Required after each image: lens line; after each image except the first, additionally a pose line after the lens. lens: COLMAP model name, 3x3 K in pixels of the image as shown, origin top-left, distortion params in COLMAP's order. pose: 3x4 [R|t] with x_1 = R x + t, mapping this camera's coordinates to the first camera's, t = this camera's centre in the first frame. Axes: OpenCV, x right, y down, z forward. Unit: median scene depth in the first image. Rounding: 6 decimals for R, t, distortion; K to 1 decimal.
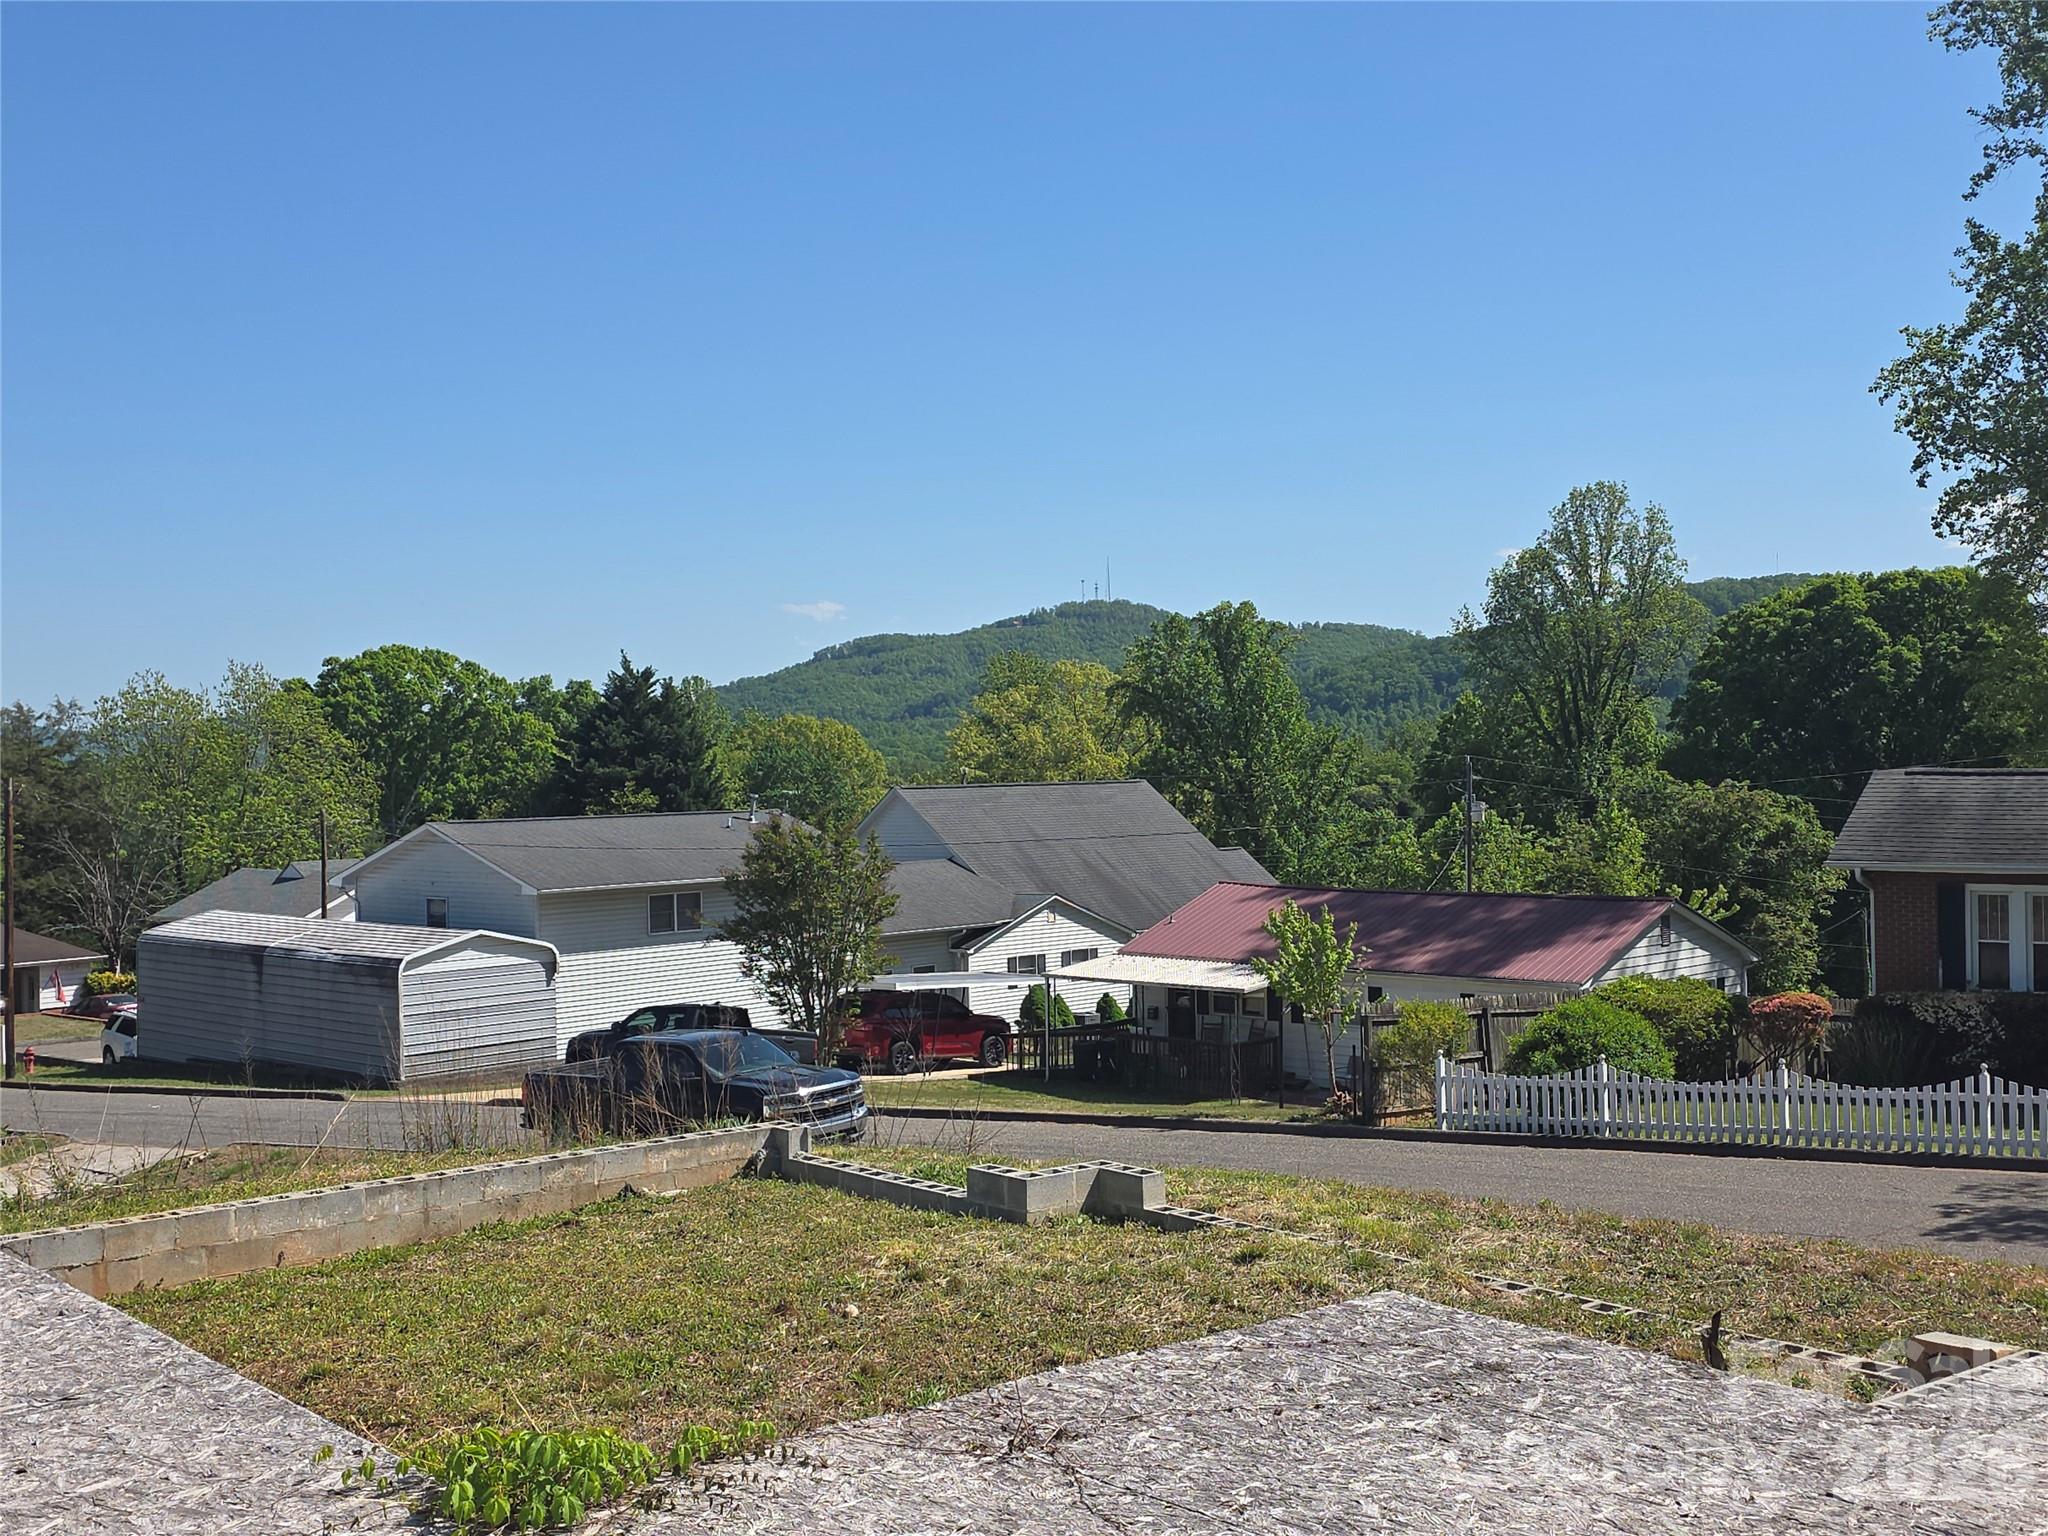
lens RADIAL K [[2283.8, 0, 1027.8], [0, 2283.8, 766.8], [0, 0, 1]] dist [0.062480, 0.000000]
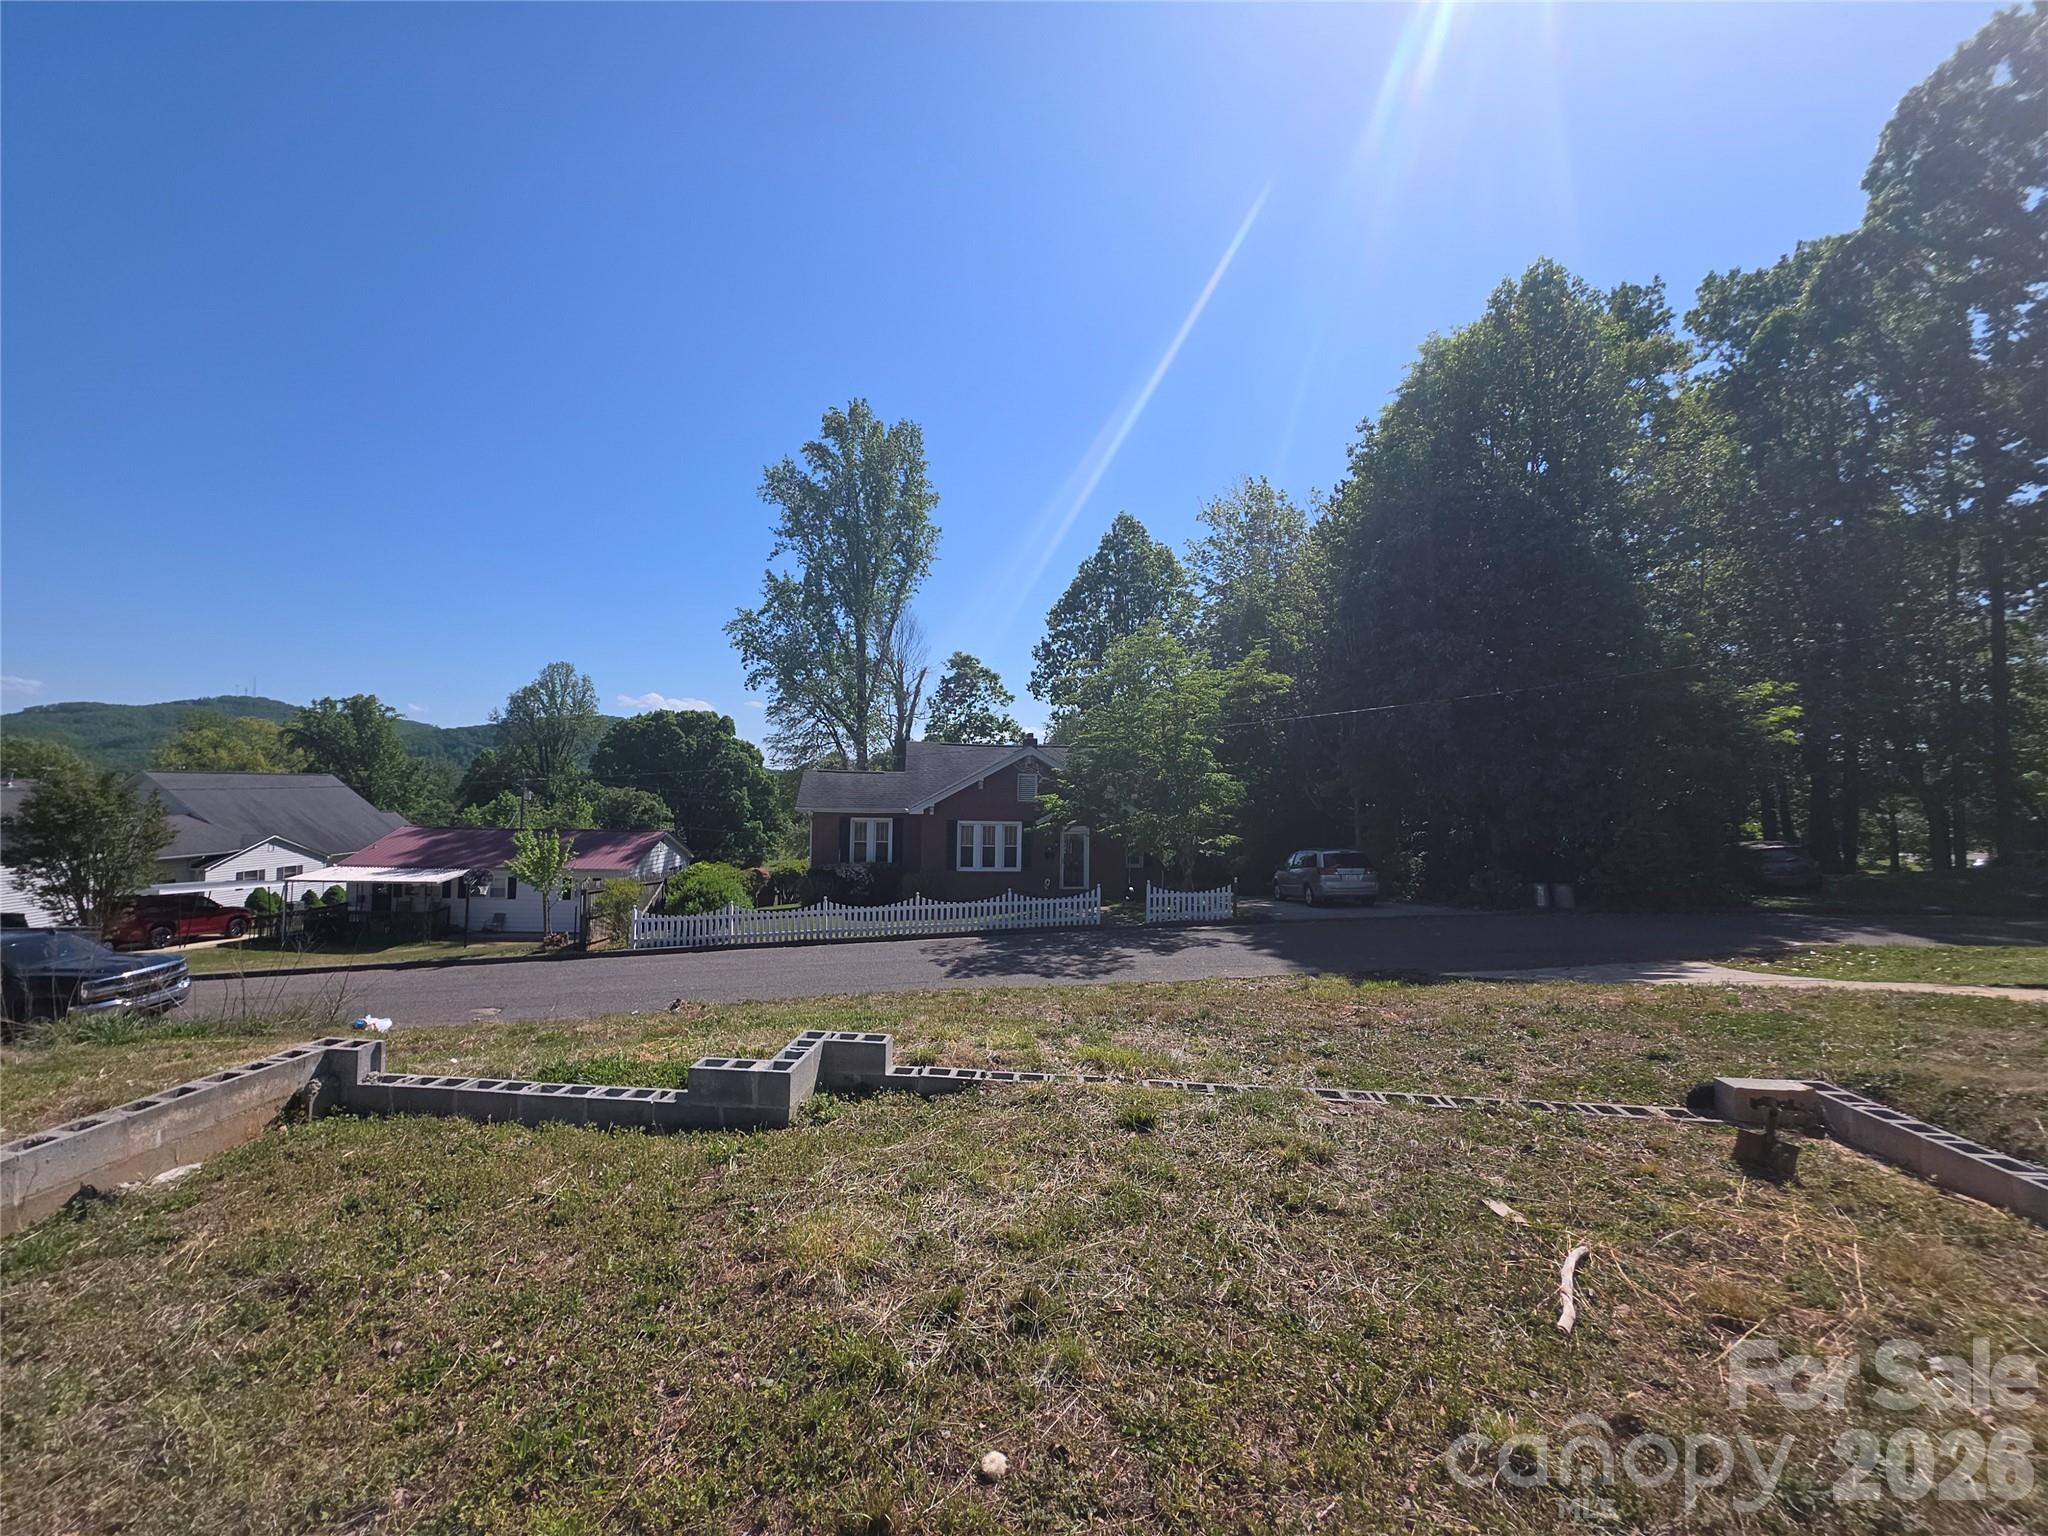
lens RADIAL K [[814.3, 0, 1010.1], [0, 814.3, 766.0], [0, 0, 1]] dist [-0.002601, 0.000912]
pose [[0.700434, 0.048842, 0.712044, -0.041285], [-0.025767, 0.998736, -0.043161, 0.016243], [-0.713251, 0.011885, 0.700807, 0.164670]]
